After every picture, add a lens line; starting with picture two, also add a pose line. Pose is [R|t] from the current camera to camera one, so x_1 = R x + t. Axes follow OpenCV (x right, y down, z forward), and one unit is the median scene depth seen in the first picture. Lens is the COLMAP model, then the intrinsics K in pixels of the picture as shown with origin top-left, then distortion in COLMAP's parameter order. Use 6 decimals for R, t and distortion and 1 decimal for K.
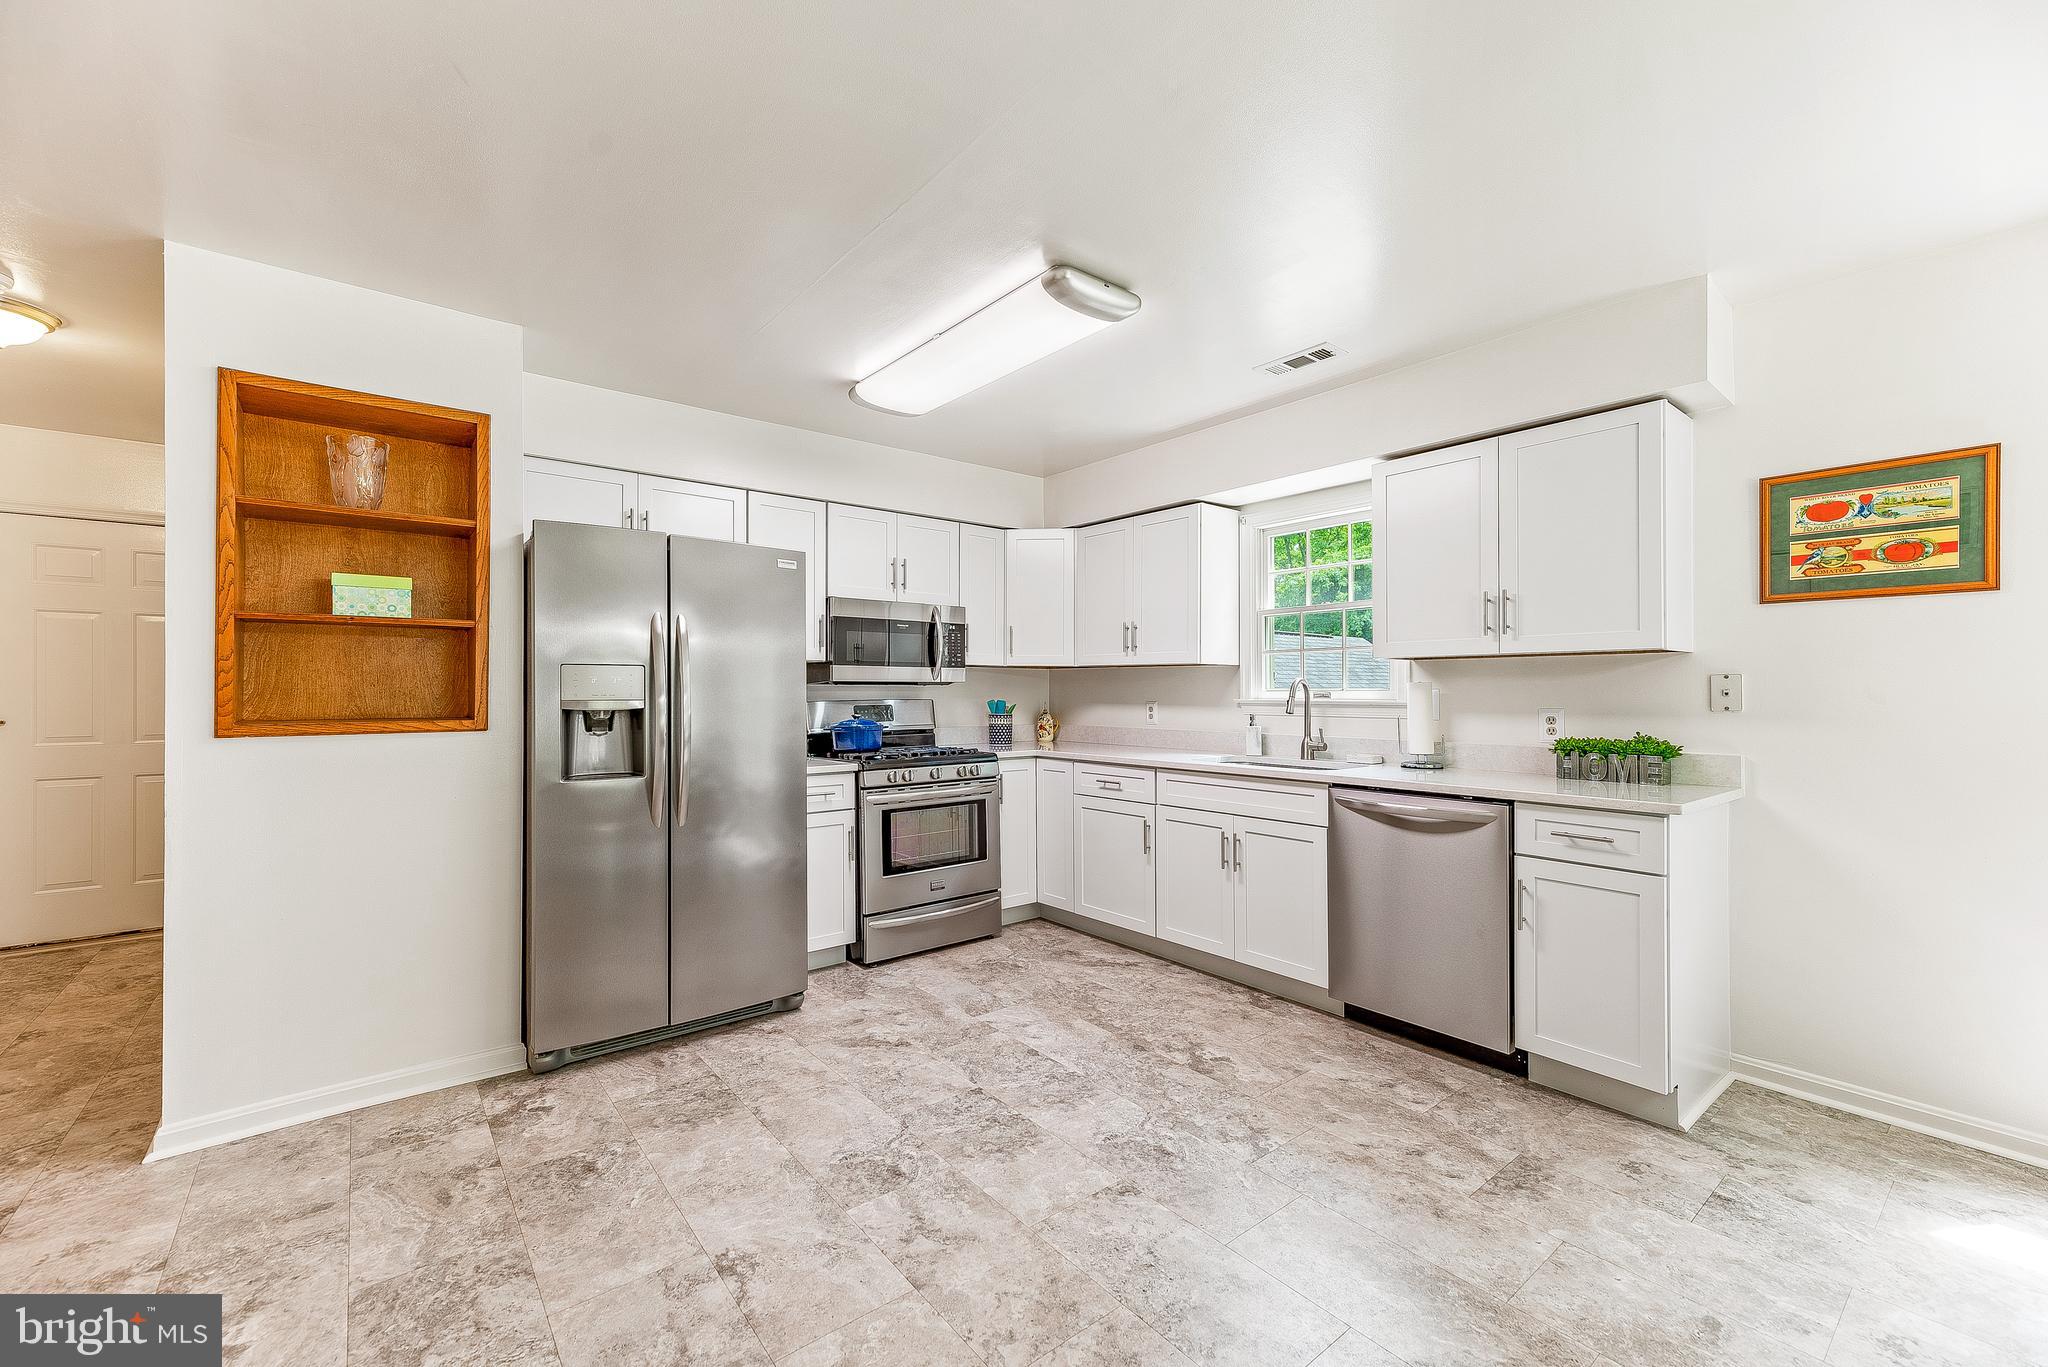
lens RADIAL K [[832.8, 0, 1007.0], [0, 832.8, 686.5], [0, 0, 1]] dist [0.014953, 0.001208]
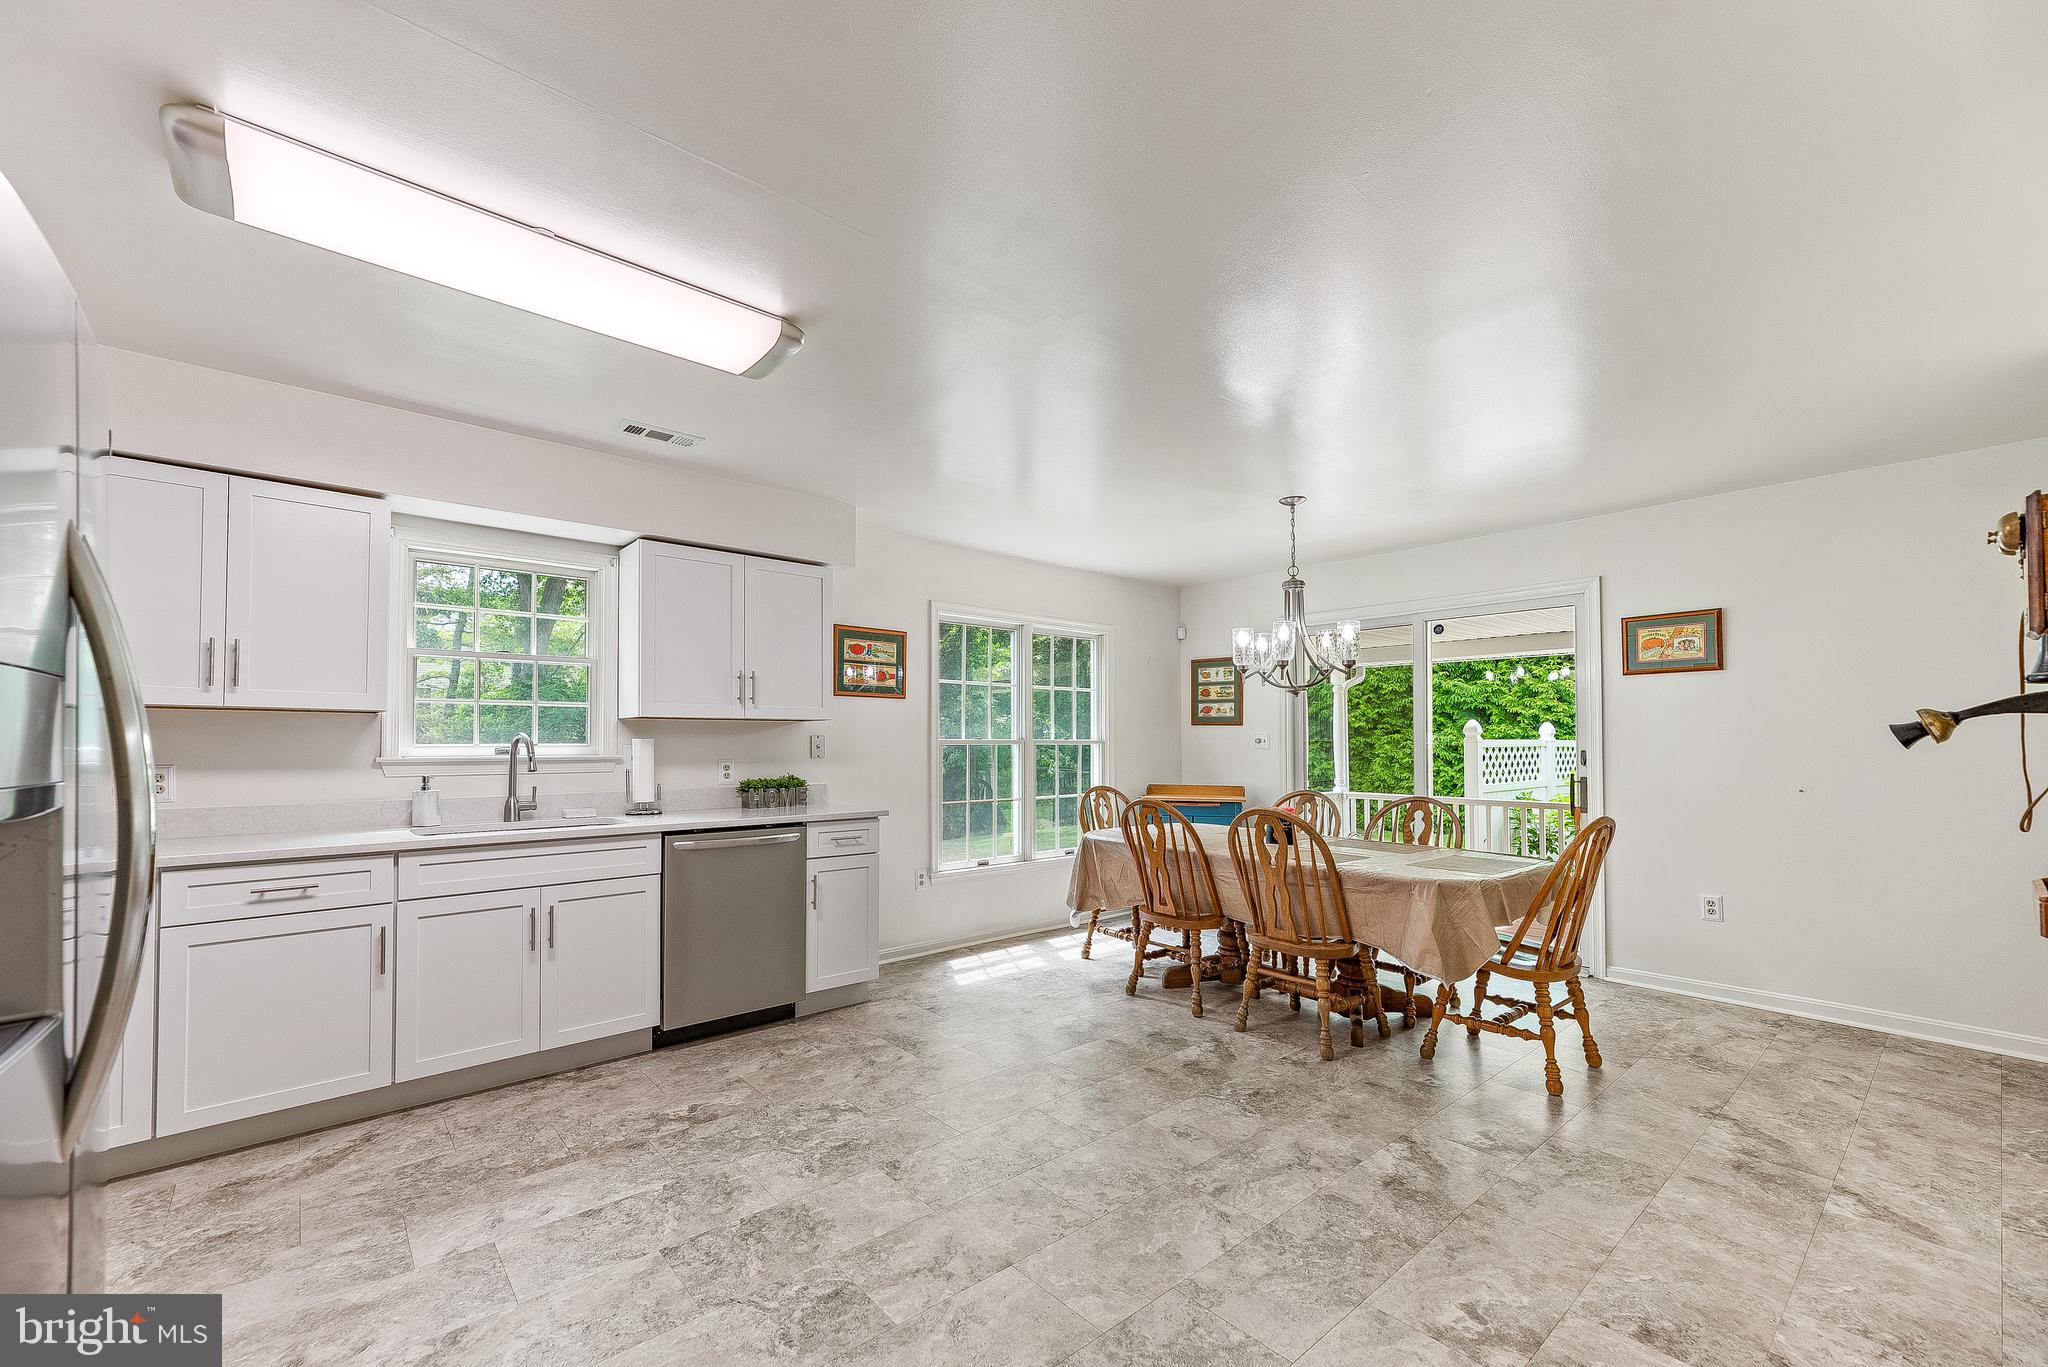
lens RADIAL K [[832.8, 0, 1028.6], [0, 832.8, 733.1], [0, 0, 1]] dist [0.014953, 0.001208]
pose [[-0.053496, 0.012428, 0.998491, -0.733785], [-0.004736, 0.999908, -0.012700, -0.001019], [-0.998557, -0.005408, -0.053432, 0.599614]]
